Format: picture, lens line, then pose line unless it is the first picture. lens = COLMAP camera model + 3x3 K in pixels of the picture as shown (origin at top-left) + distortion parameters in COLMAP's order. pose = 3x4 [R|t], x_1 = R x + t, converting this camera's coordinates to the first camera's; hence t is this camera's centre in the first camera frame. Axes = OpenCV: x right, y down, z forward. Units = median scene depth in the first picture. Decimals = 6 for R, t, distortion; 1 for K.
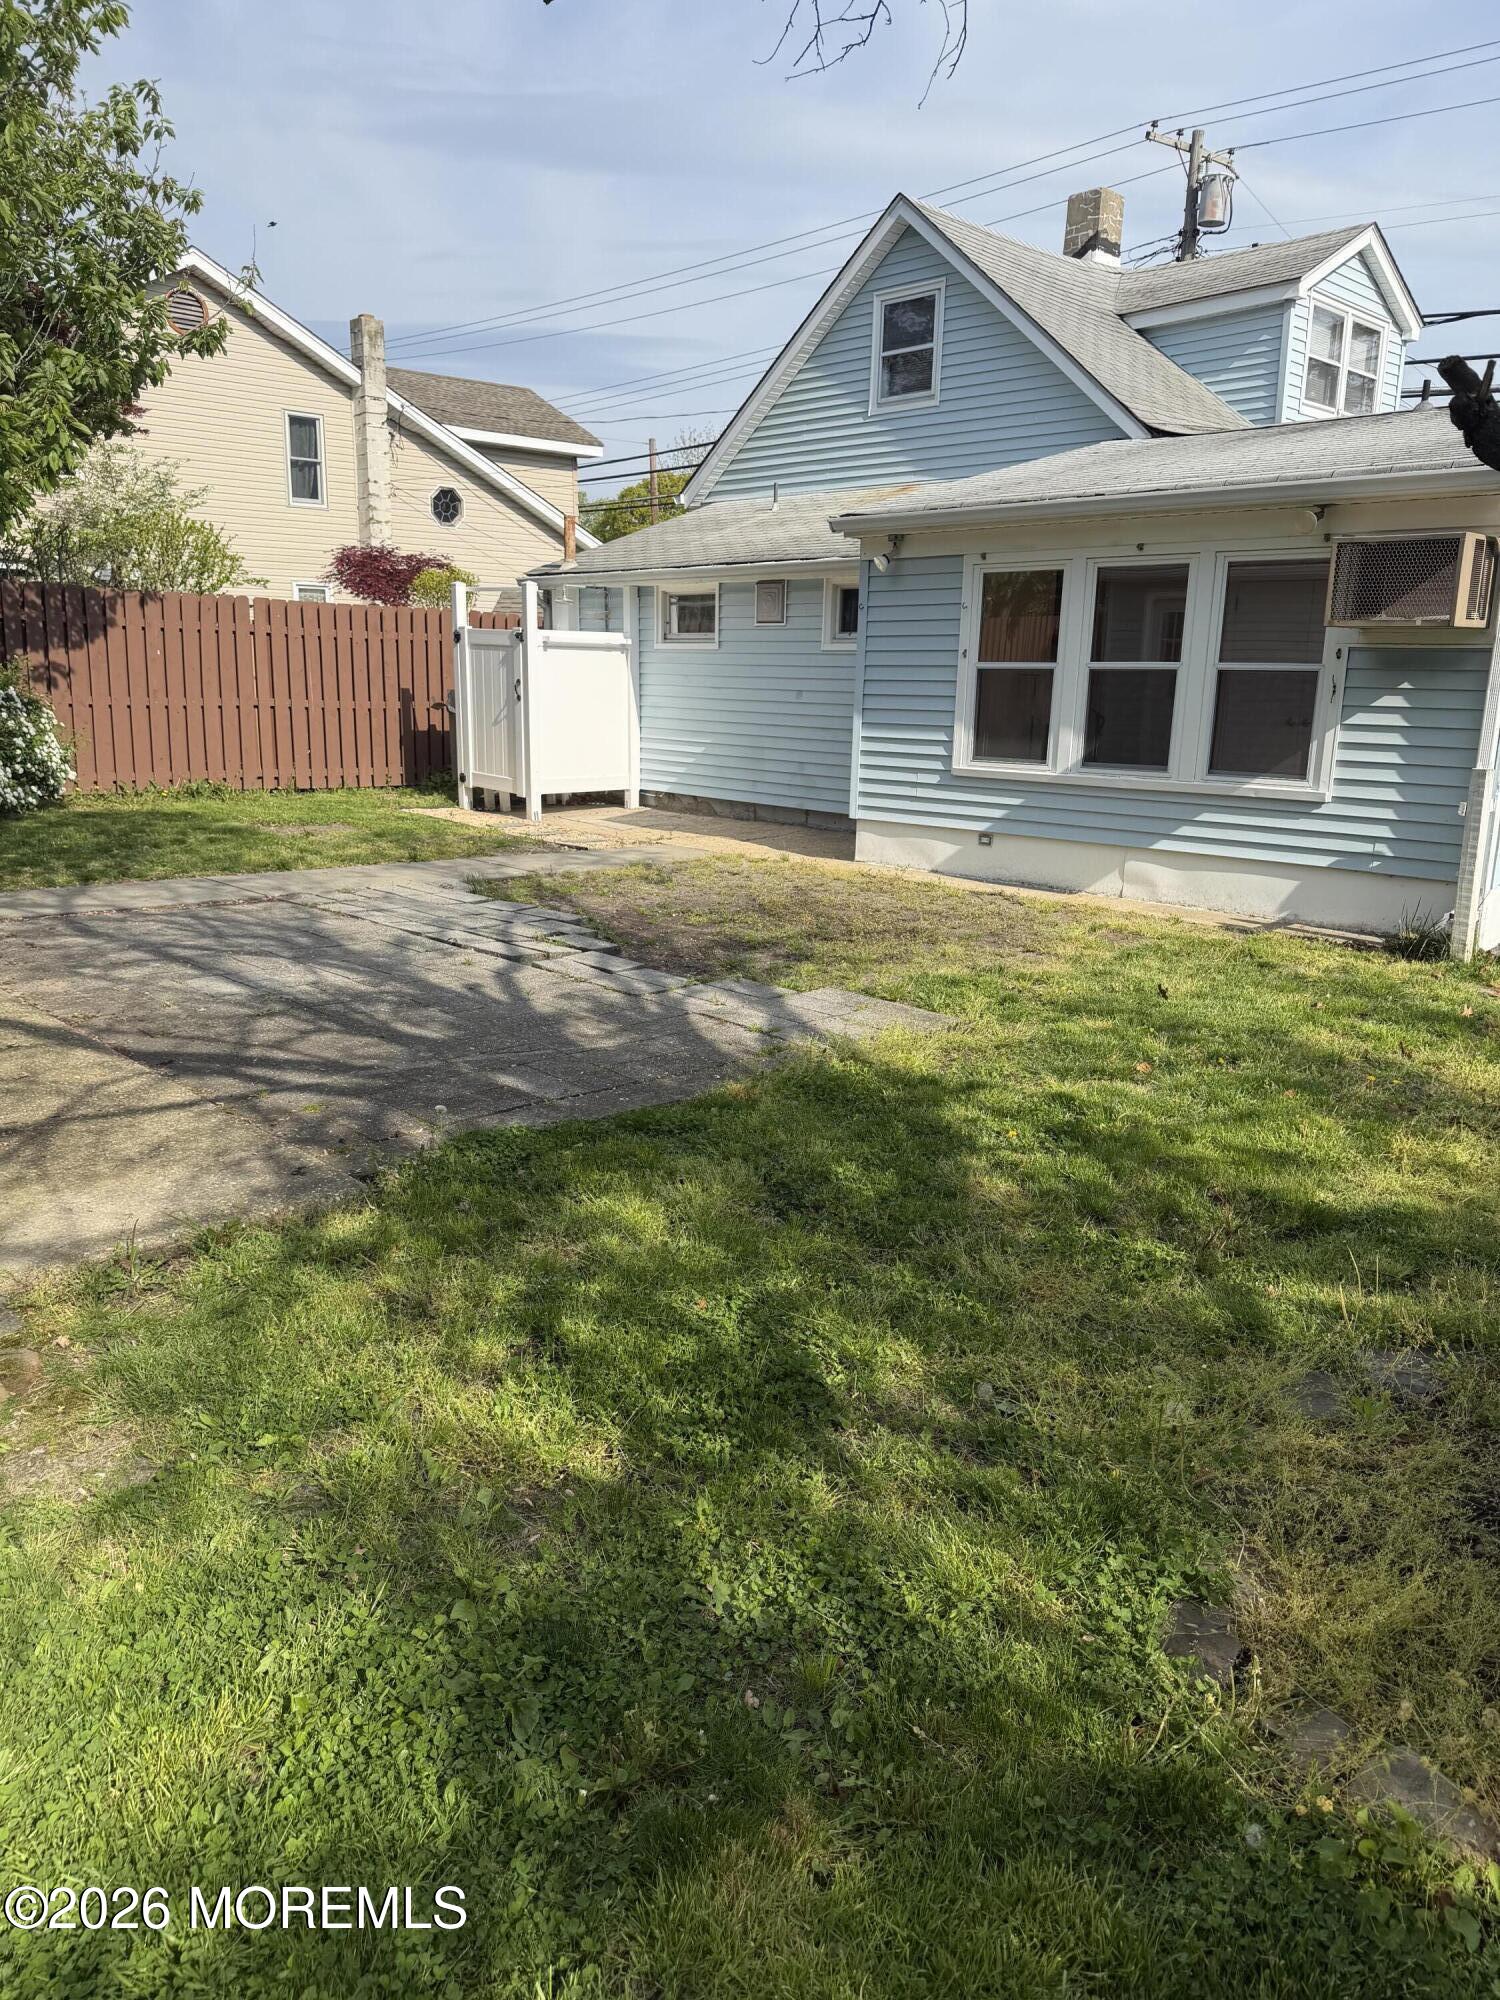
lens RADIAL K [[1403.3, 0, 747.4], [0, 1403.3, 994.3], [0, 0, 1]] dist [0.013373, -0.009256]
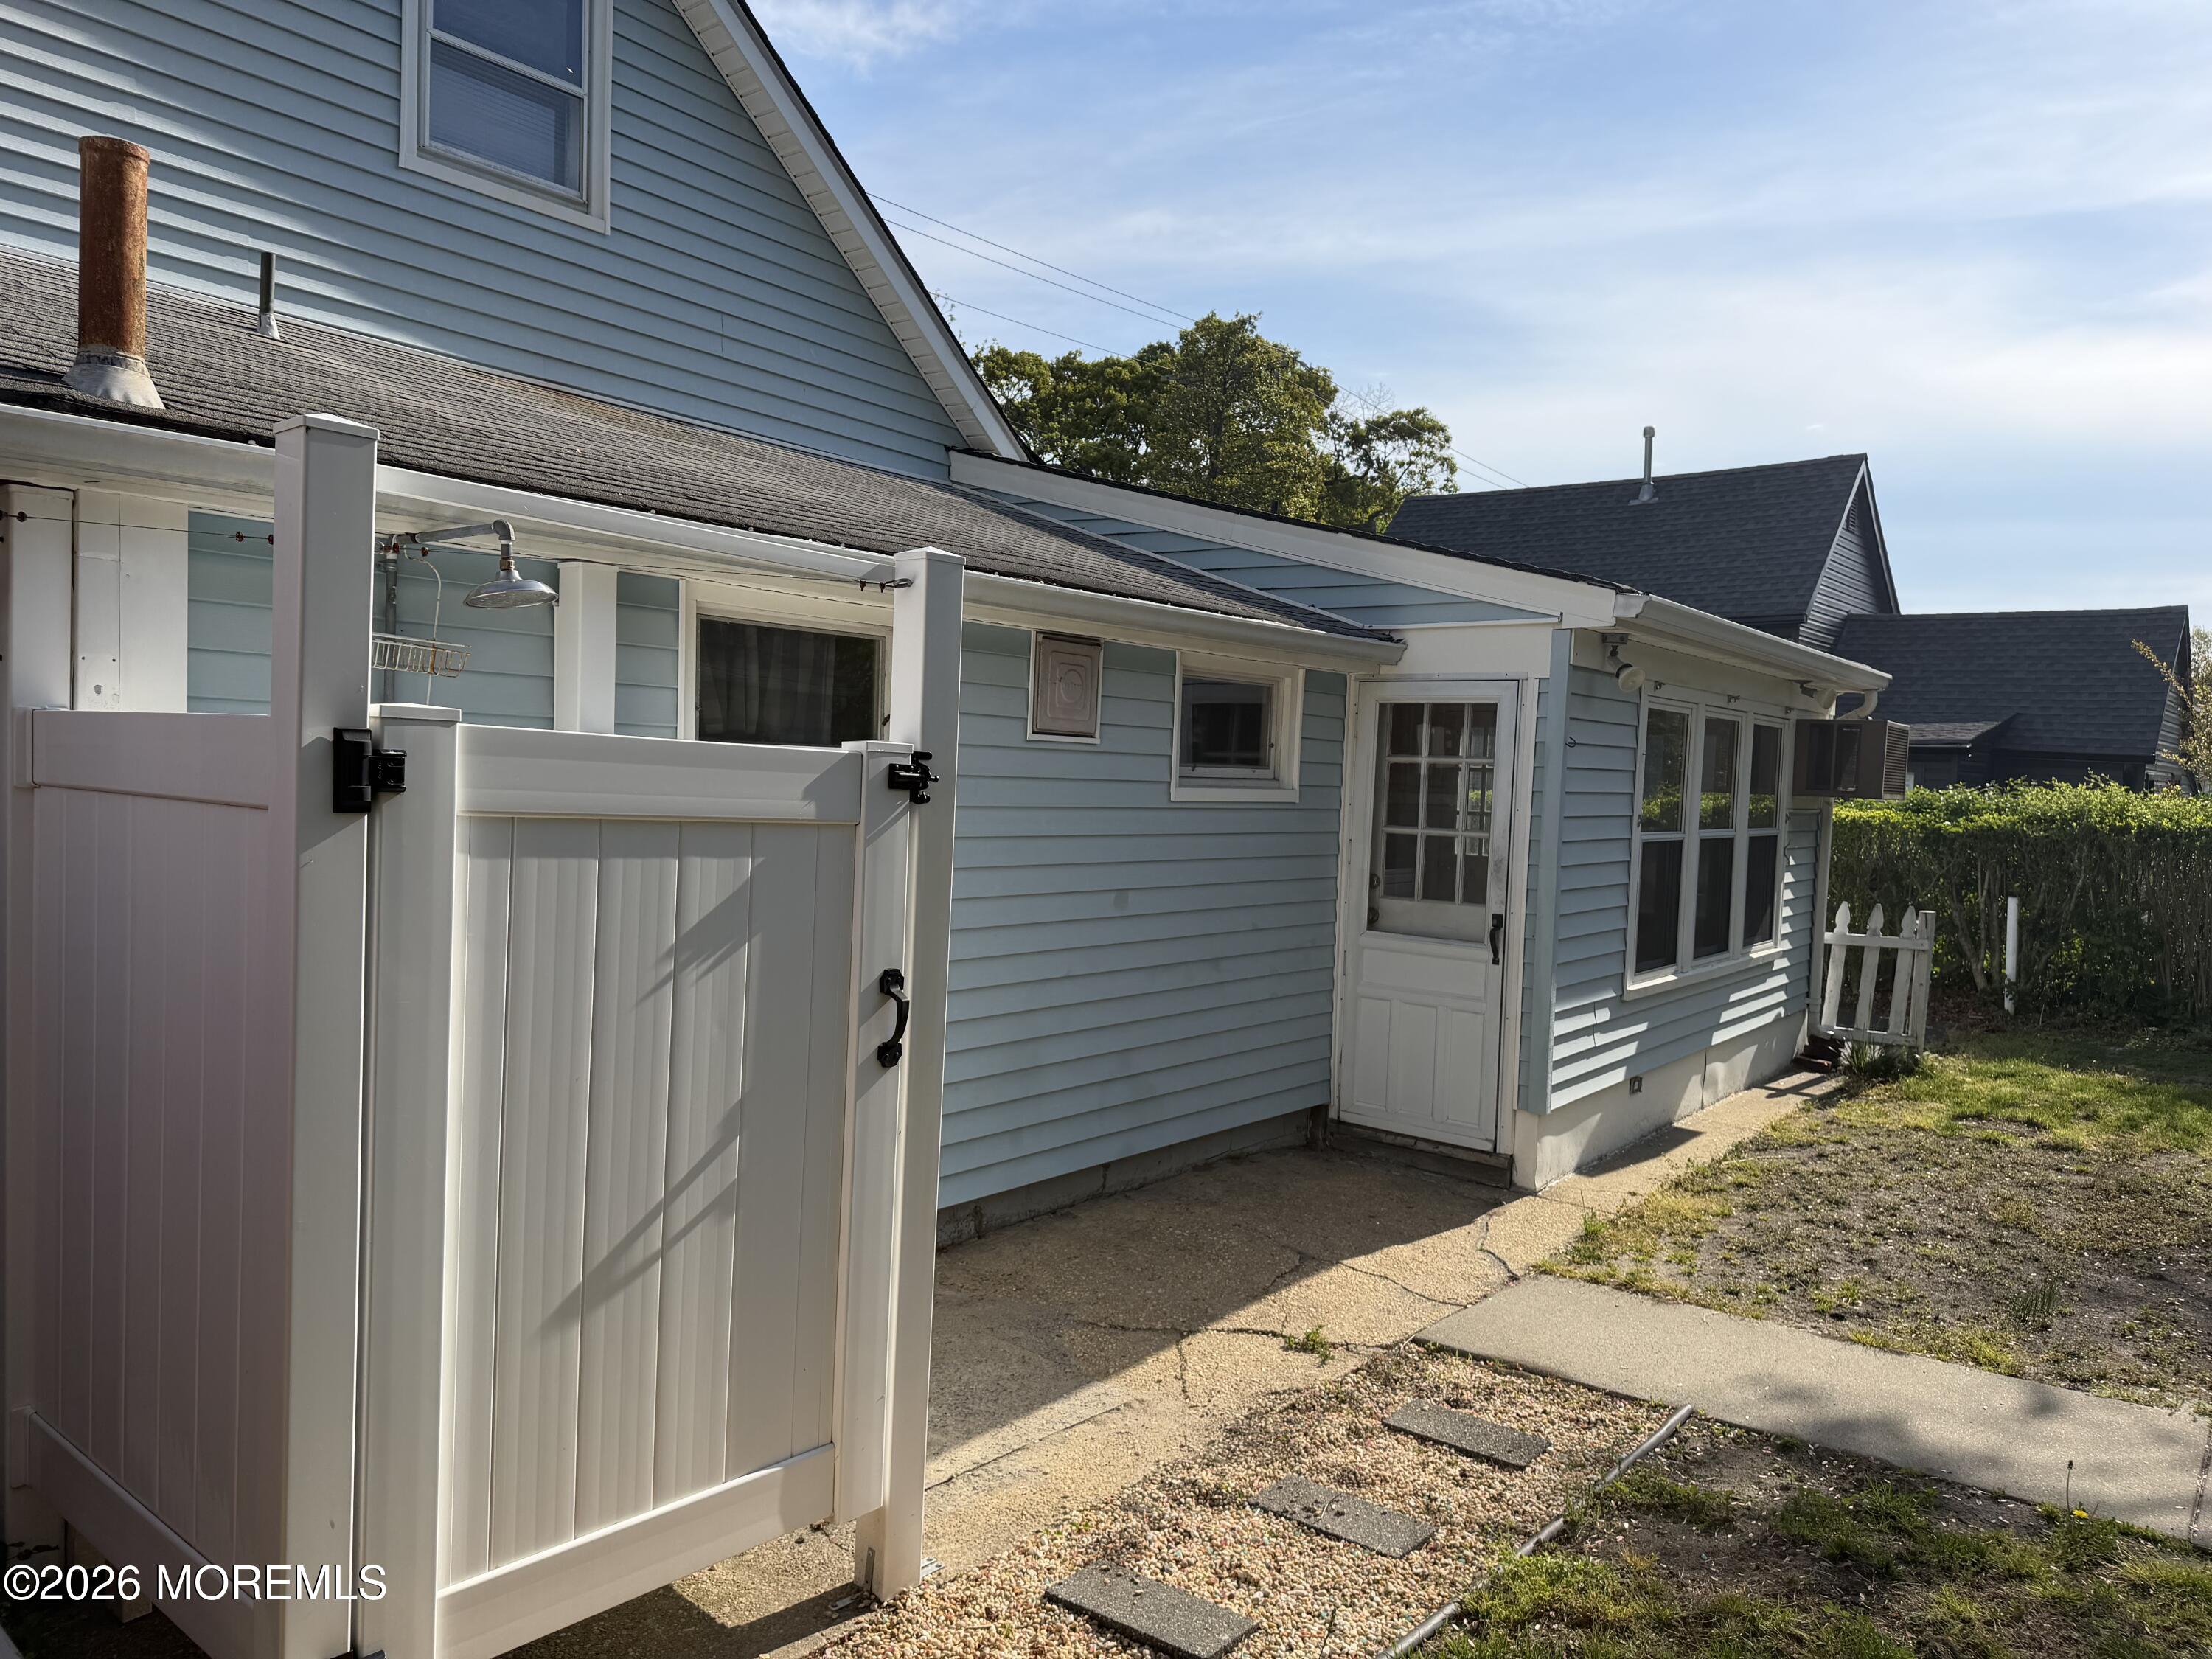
lens RADIAL K [[1552.1, 0, 1103.6], [0, 1552.1, 831.0], [0, 0, 1]] dist [0.013373, -0.009256]
pose [[-0.114091, -0.066869, 0.991217, -0.565281], [0.189044, 0.978041, 0.087740, -0.369680], [-0.975318, 0.197394, -0.098944, 1.388555]]
